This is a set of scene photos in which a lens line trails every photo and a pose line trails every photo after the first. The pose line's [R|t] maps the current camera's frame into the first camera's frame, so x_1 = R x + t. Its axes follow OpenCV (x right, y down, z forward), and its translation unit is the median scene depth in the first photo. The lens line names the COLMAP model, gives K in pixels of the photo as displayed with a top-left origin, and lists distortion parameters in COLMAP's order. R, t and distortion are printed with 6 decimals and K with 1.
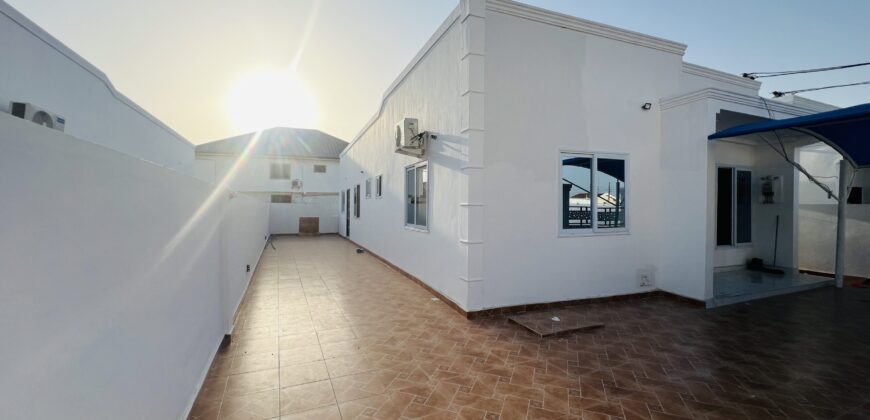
lens RADIAL K [[342.5, 0, 436.5], [0, 342.5, 206.6], [0, 0, 1]] dist [-0.000840, 0.000454]
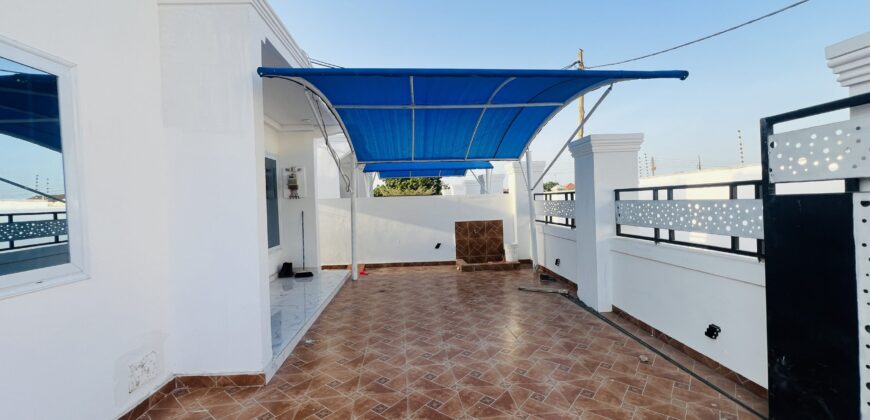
lens RADIAL K [[342.5, 0, 430.5], [0, 342.5, 206.2], [0, 0, 1]] dist [-0.000840, 0.000454]
pose [[0.316167, -0.032814, 0.948136, 0.314935], [0.036771, 0.999075, 0.022315, 0.005207], [-0.947991, 0.027809, 0.317081, 0.497952]]
